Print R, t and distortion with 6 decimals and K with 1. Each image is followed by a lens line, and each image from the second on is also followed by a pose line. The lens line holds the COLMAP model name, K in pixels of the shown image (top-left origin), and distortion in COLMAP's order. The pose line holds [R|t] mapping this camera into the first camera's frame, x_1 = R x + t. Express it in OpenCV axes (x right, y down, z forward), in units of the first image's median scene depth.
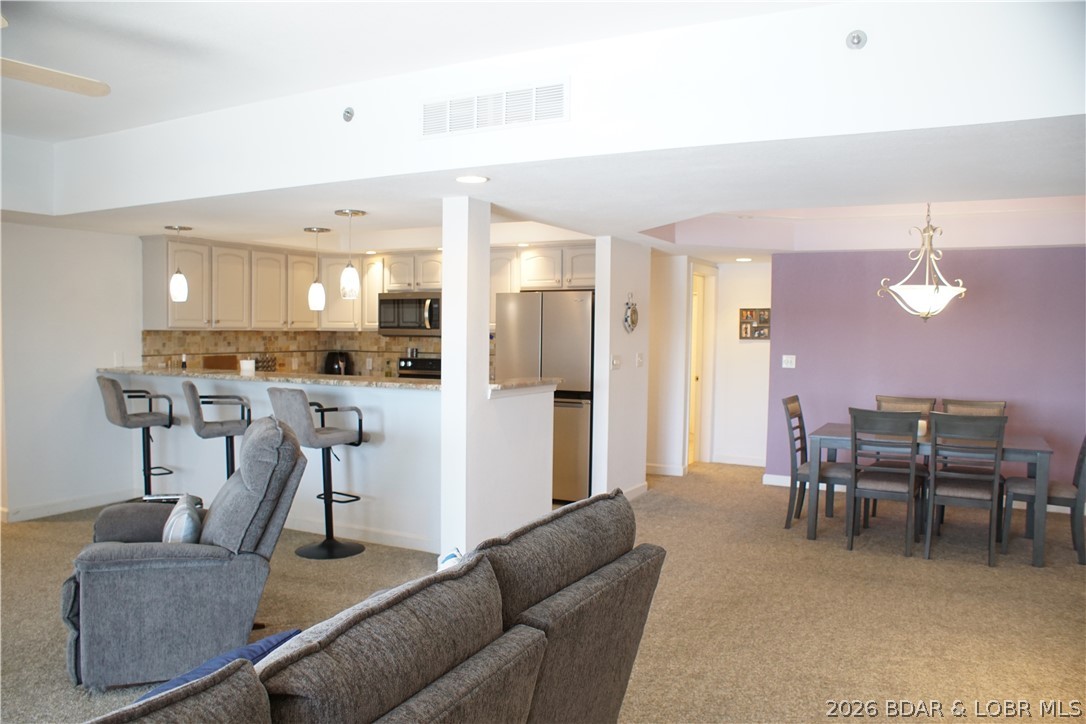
lens RADIAL K [[836.1, 0, 535.0], [0, 836.1, 386.7], [0, 0, 1]] dist [-0.162279, 0.142574]
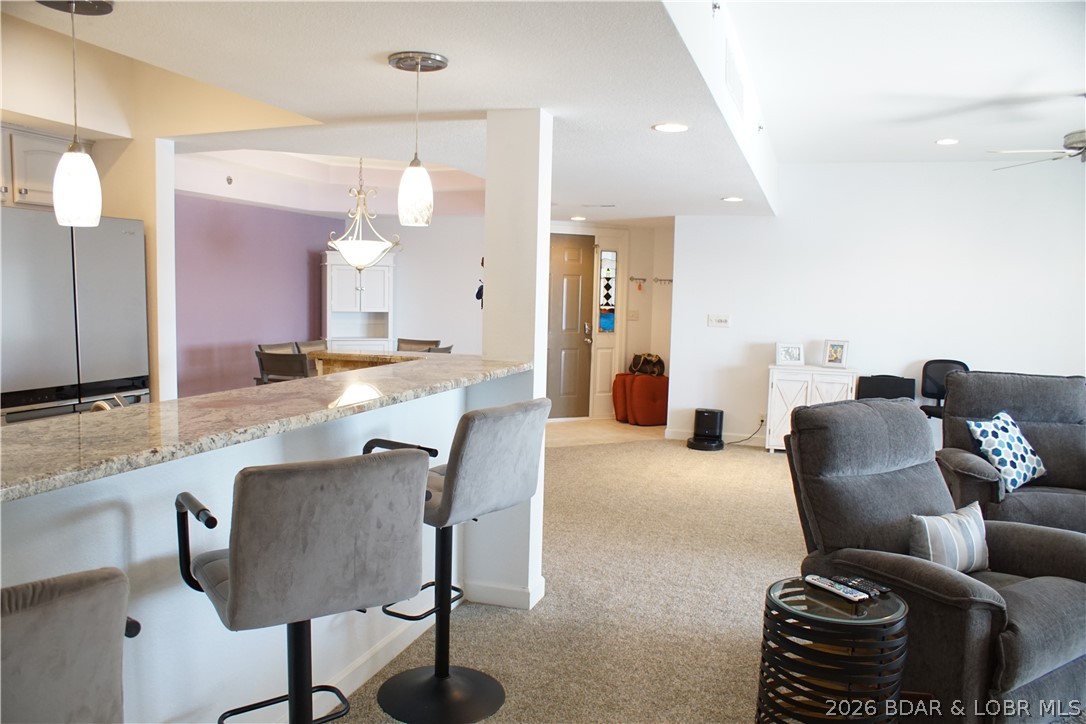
lens RADIAL K [[836.1, 0, 540.7], [0, 836.1, 373.0], [0, 0, 1]] dist [-0.162279, 0.142574]
pose [[-0.166022, -0.111283, 0.979823, -0.564670], [0.043233, 0.991835, 0.119973, -0.054645], [-0.985174, 0.062279, -0.159856, 0.742822]]
